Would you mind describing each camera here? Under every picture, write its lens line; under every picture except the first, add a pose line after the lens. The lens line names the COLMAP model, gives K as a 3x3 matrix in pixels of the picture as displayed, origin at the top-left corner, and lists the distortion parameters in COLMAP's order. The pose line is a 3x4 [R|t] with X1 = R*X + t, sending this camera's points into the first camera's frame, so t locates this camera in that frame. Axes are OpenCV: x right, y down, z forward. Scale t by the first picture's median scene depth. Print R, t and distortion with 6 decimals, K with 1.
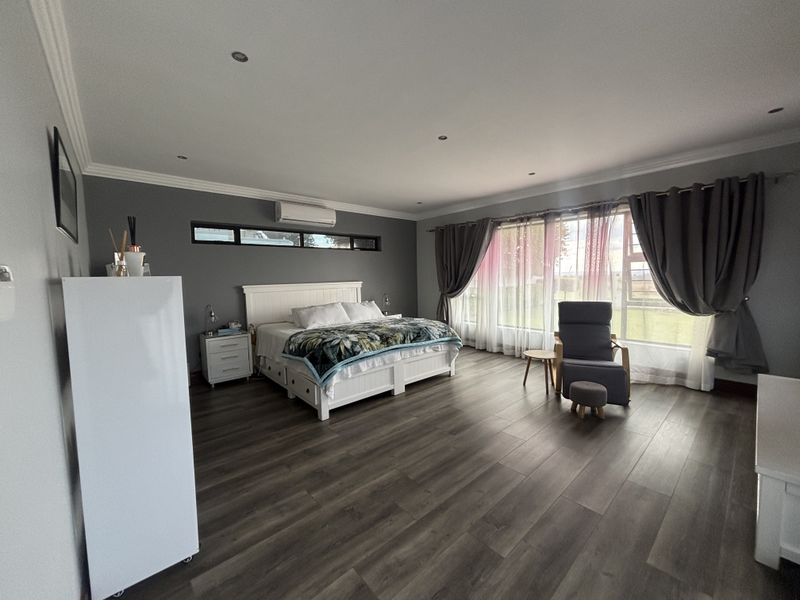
lens RADIAL K [[321.0, 0, 400.0], [0, 321.0, 300.0], [0, 0, 1]] dist [0.001828, -0.000214]
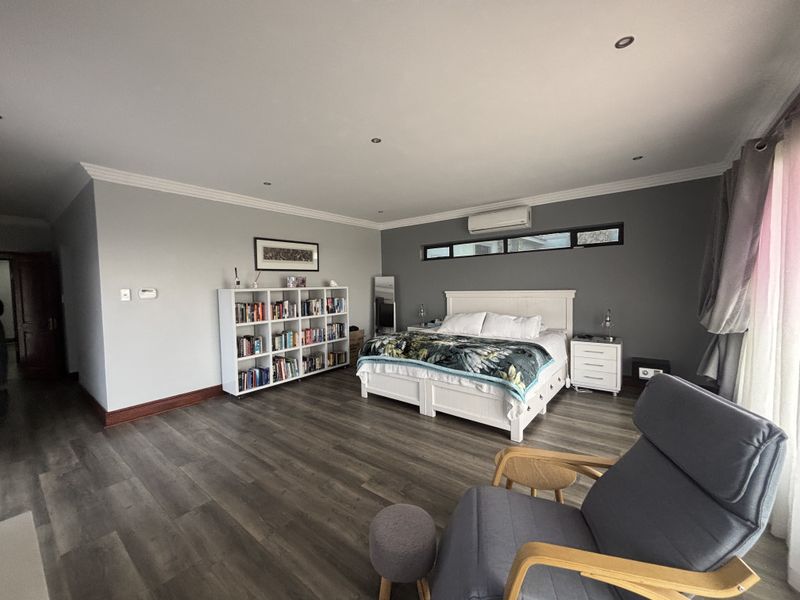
lens RADIAL K [[321.0, 0, 400.0], [0, 321.0, 300.0], [0, 0, 1]] dist [0.001828, -0.000214]
pose [[0.175865, 0.063553, -0.982361, 0.867649], [-0.058339, 0.996833, 0.054045, -0.083001], [0.982684, 0.047806, 0.179016, 0.741328]]
